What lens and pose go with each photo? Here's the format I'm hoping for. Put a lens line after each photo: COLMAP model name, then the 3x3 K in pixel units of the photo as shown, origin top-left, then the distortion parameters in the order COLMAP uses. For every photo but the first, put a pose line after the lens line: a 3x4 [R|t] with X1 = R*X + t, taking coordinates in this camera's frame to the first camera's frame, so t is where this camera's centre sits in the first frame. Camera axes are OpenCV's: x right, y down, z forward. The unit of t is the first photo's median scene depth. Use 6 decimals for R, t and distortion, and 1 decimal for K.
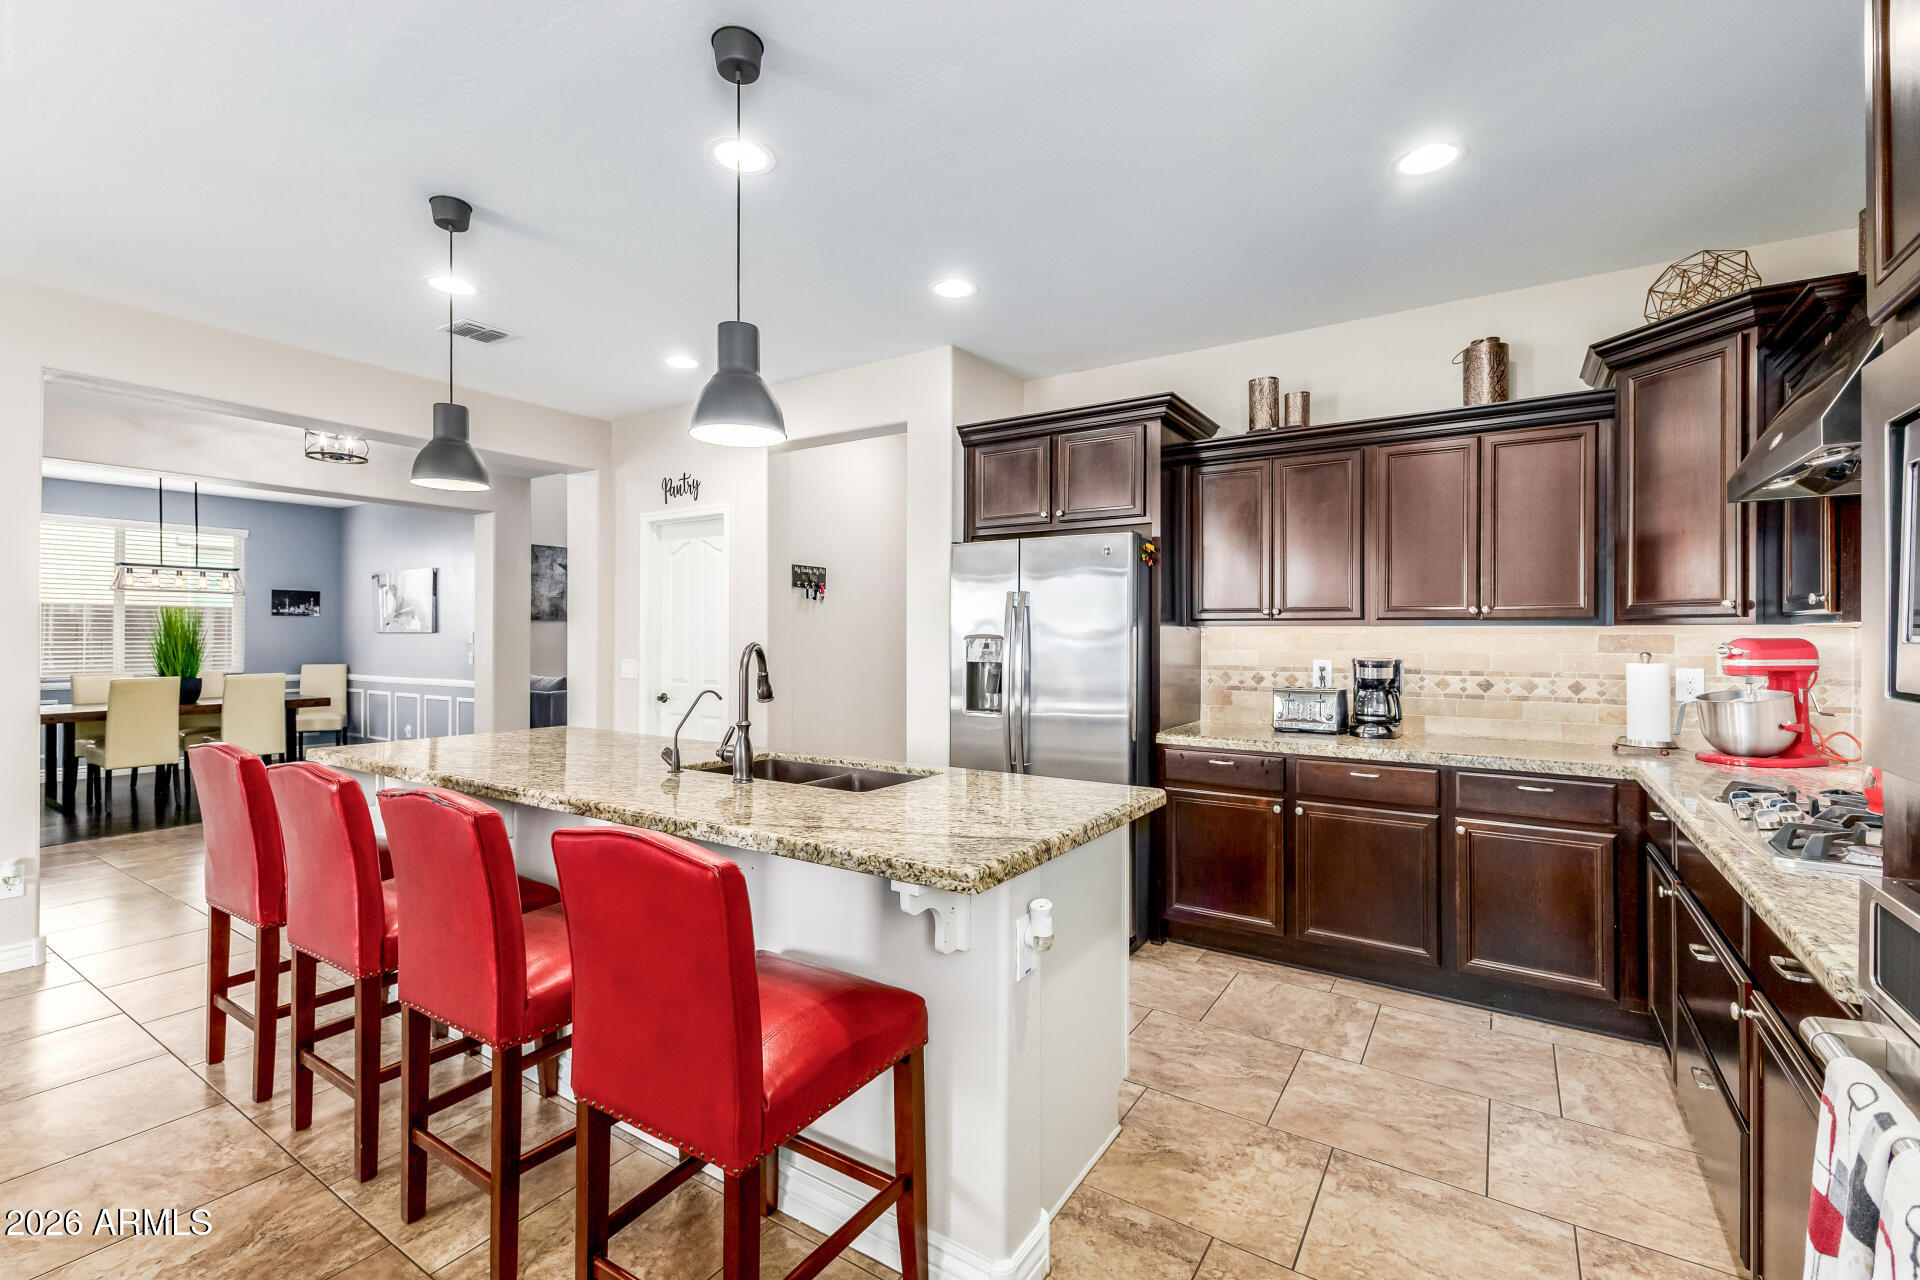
lens RADIAL K [[837.6, 0, 968.8], [0, 837.6, 631.0], [0, 0, 1]] dist [0.008716, -0.000072]
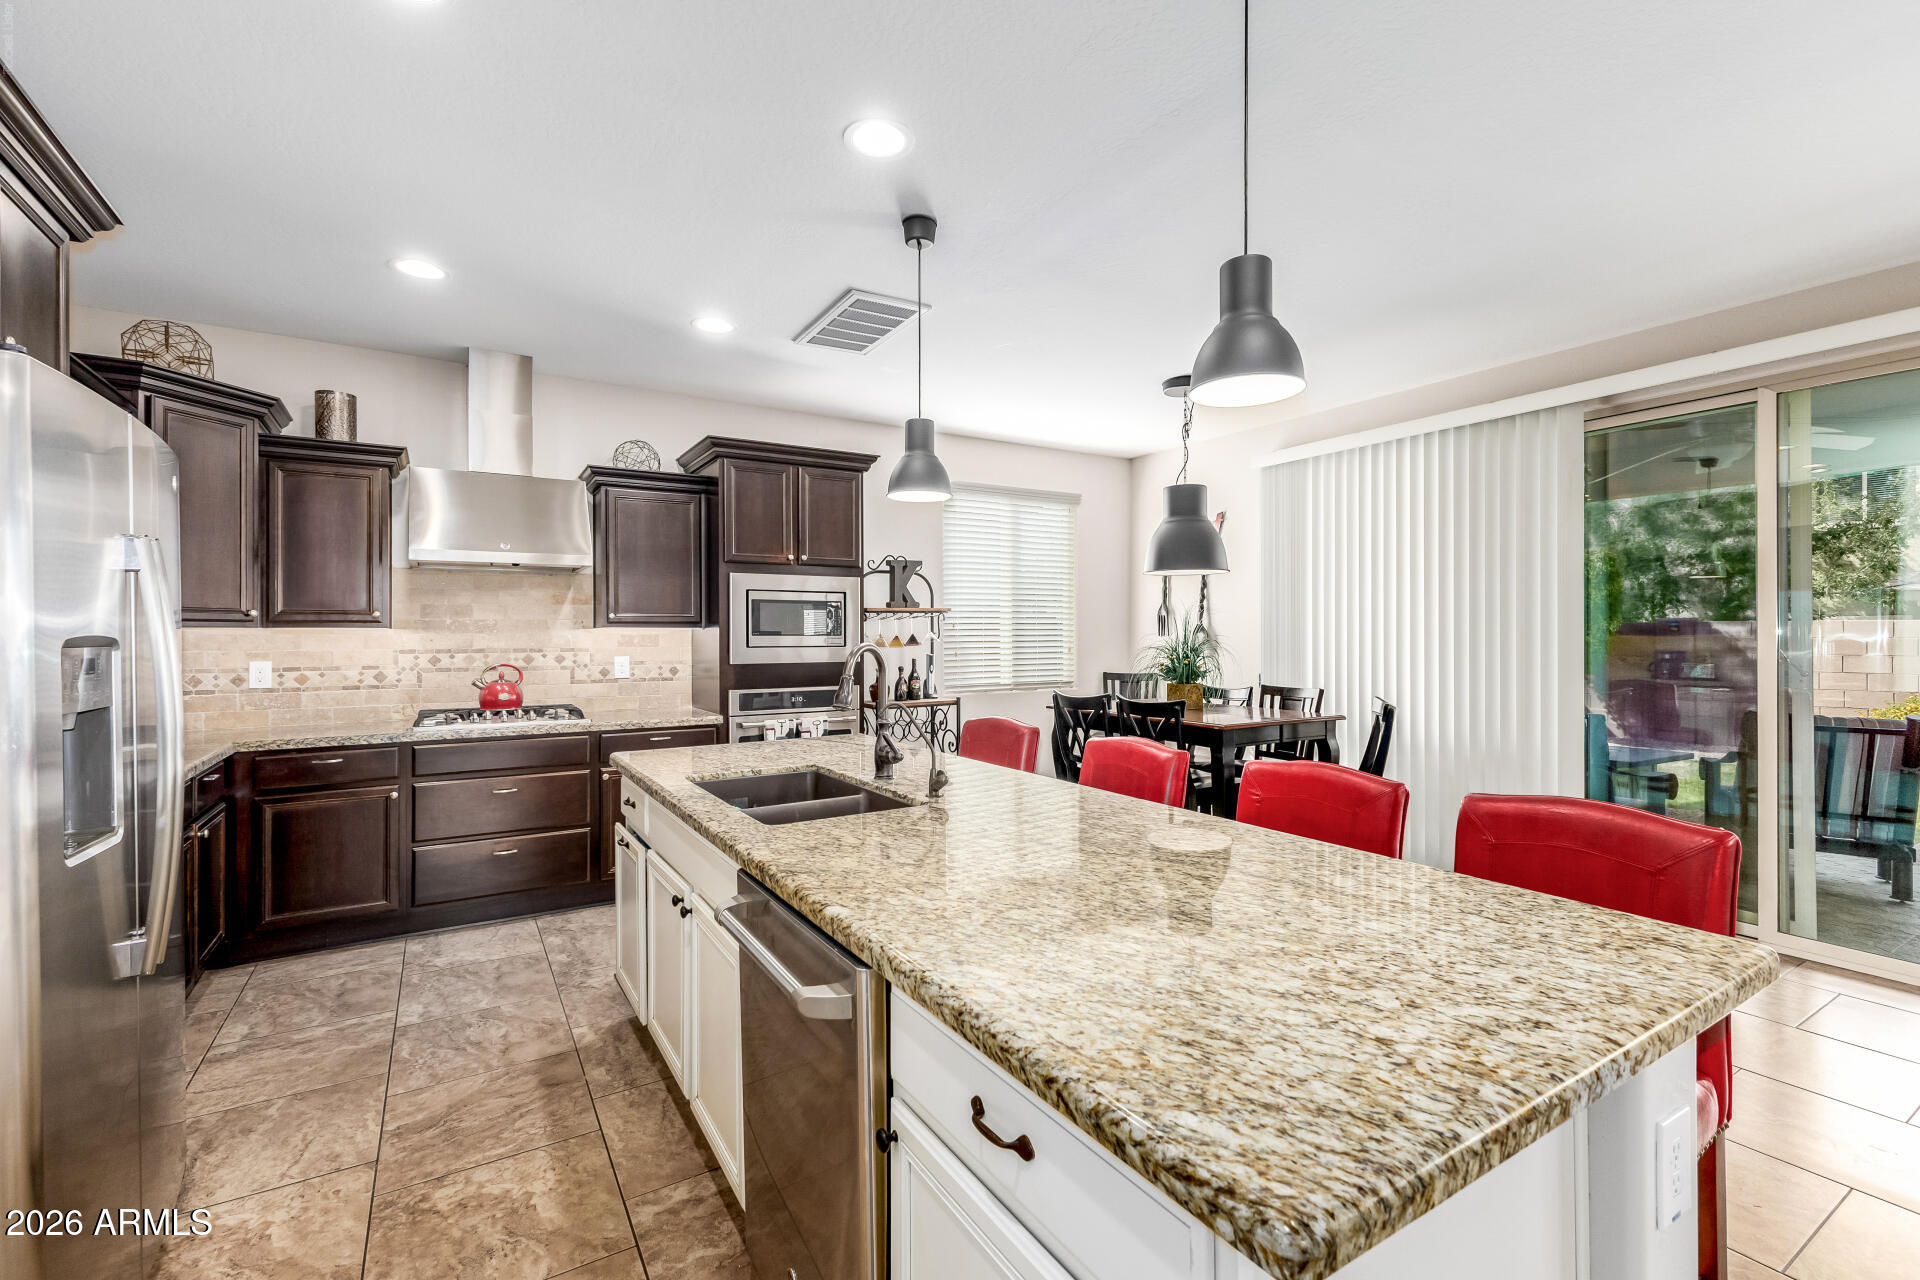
lens RADIAL K [[837.6, 0, 961.4], [0, 837.6, 613.8], [0, 0, 1]] dist [0.008716, -0.000072]
pose [[-0.904290, 0.010473, 0.426791, -0.548557], [-0.001804, 0.999596, -0.028352, 0.005706], [-0.426915, -0.026408, -0.903906, 1.305101]]
